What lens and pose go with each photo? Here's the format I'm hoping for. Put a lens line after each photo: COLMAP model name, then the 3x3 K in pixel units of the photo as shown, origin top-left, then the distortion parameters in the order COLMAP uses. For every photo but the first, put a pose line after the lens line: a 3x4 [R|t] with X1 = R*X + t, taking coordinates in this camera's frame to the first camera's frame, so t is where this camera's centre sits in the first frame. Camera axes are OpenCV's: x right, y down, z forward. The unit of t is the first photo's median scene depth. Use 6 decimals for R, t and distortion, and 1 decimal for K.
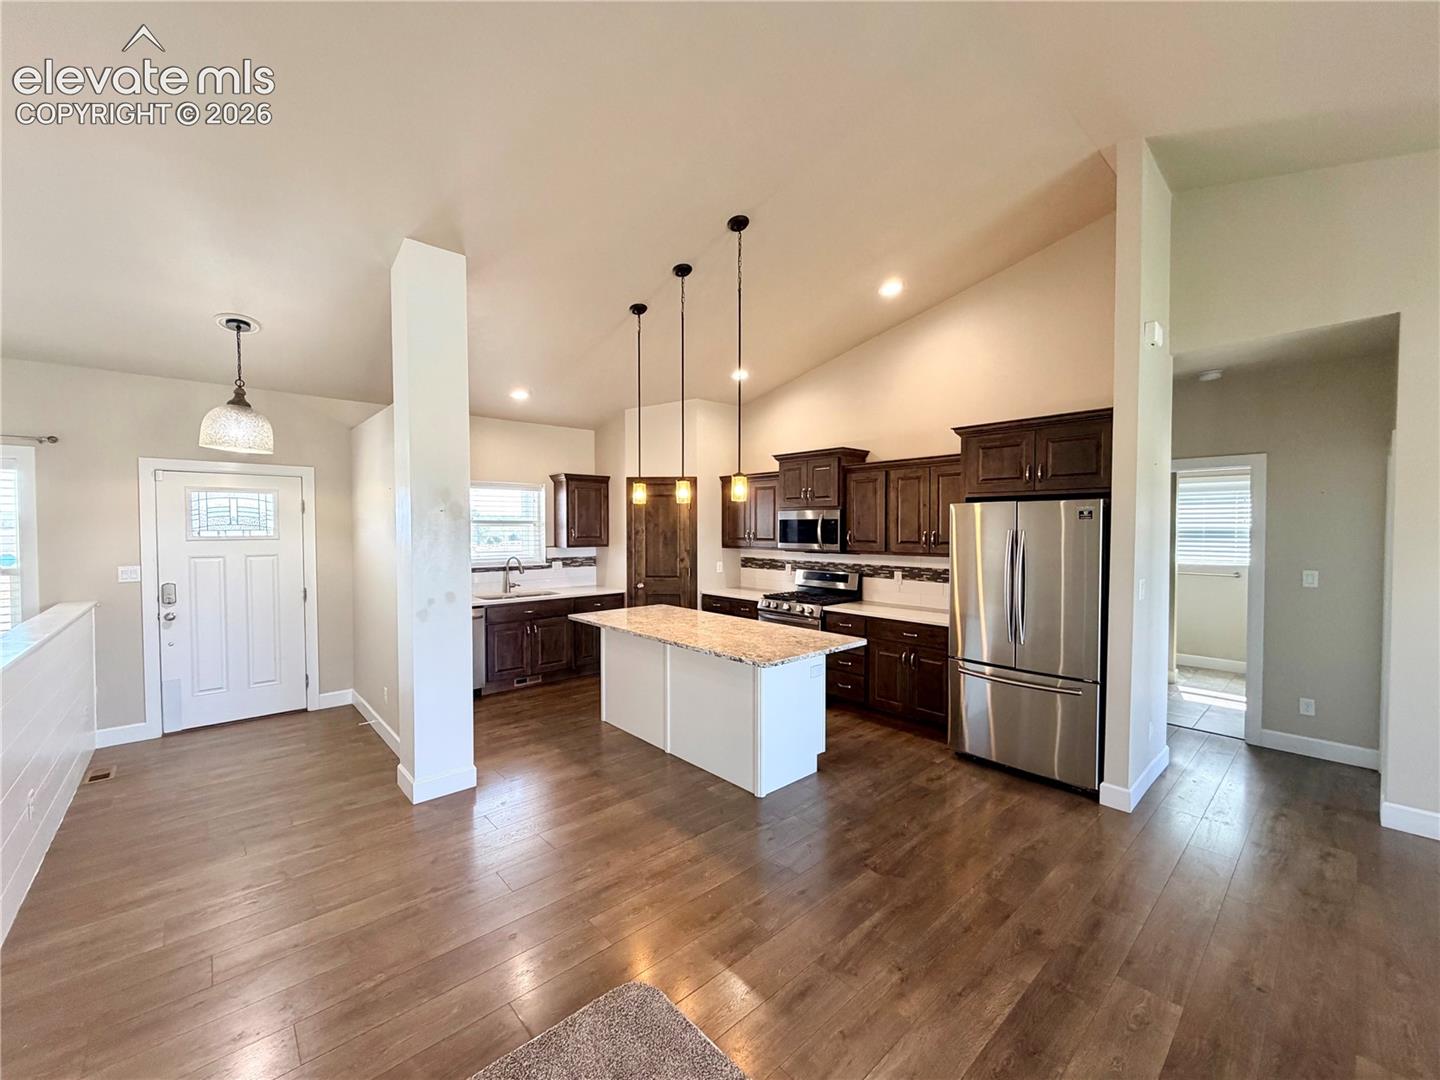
lens RADIAL K [[572.0, 0, 712.2], [0, 572.0, 542.6], [0, 0, 1]] dist [-0.000296, -0.000012]
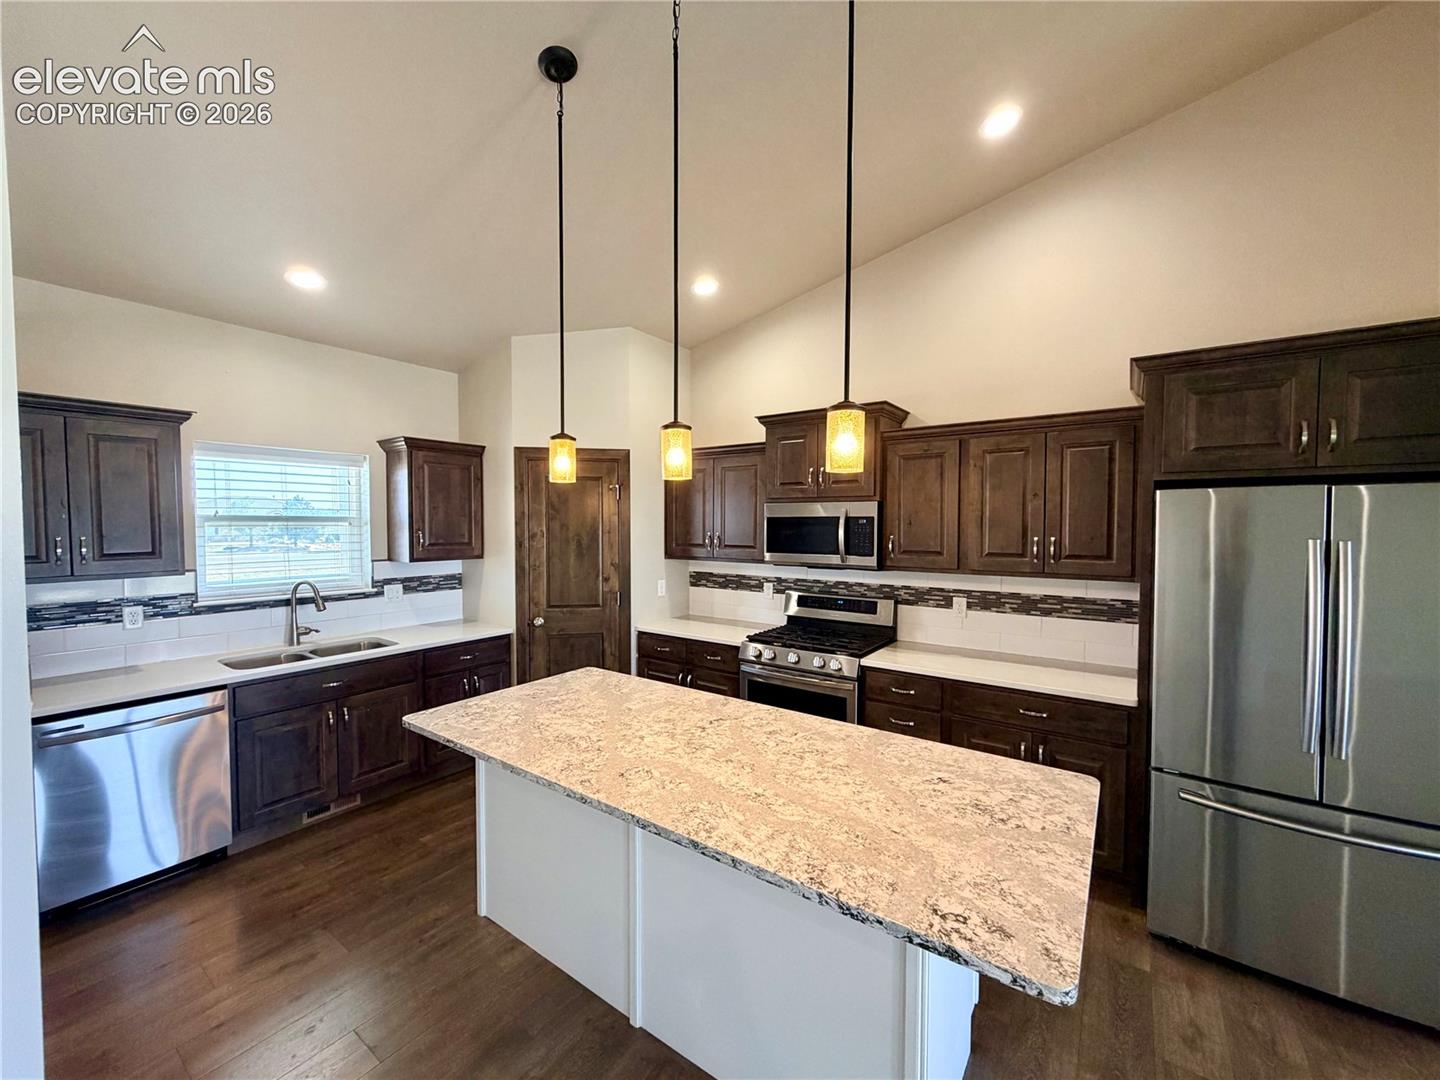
lens RADIAL K [[572.0, 0, 712.2], [0, 572.0, 542.6], [0, 0, 1]] dist [-0.000296, -0.000012]
pose [[0.976867, -0.005557, 0.213777, -0.088511], [0.004052, 0.999964, 0.007477, -0.017779], [-0.213811, -0.006437, 0.976854, 0.421598]]
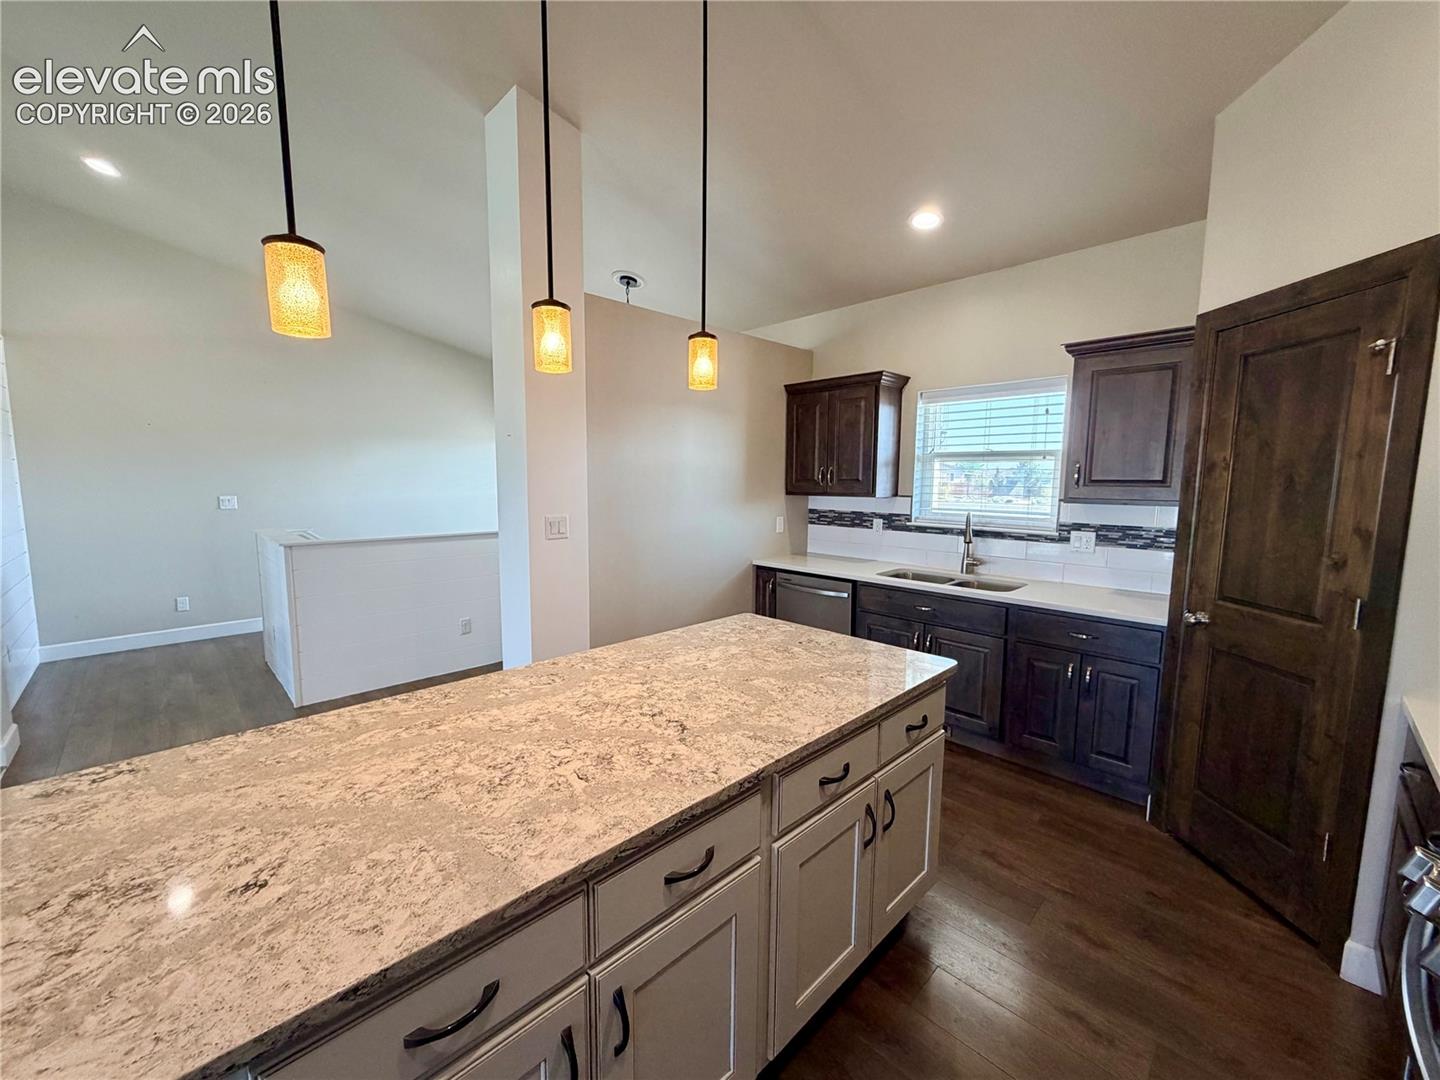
lens RADIAL K [[574.0, 0, 712.5], [0, 574.0, 541.8], [0, 0, 1]] dist [-0.001043, 0.000444]
pose [[0.047026, 0.111644, -0.992635, 0.254082], [-0.033502, 0.993352, 0.110138, -0.001957], [0.998332, 0.028076, 0.050454, 0.815661]]
